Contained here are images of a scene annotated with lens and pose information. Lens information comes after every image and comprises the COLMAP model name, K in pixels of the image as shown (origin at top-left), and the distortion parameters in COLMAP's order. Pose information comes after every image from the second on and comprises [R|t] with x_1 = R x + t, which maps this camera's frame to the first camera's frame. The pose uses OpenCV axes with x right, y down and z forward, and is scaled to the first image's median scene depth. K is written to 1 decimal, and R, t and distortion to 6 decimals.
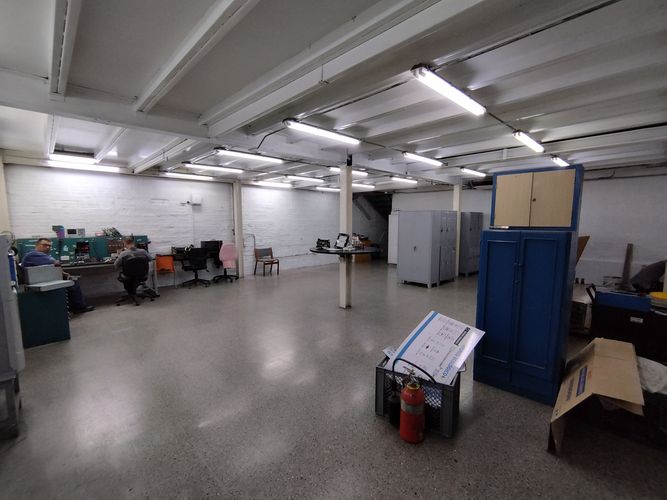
lens RADIAL K [[304.7, 0, 327.9], [0, 304.7, 248.5], [0, 0, 1]] dist [-0.003636, 0.001484]
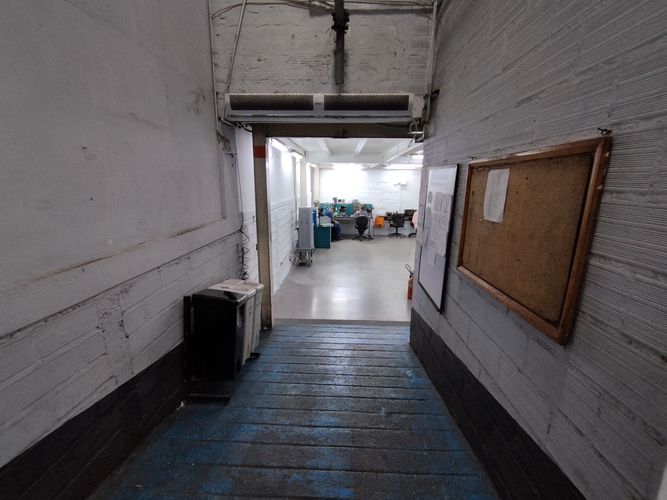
lens RADIAL K [[304.7, 0, 332.8], [0, 304.7, 250.8], [0, 0, 1]] dist [-0.003636, 0.001484]
pose [[0.690032, 0.167966, -0.704019, 0.565571], [-0.075595, 0.984105, 0.160696, -0.046112], [0.719820, -0.057665, 0.691761, -0.423153]]
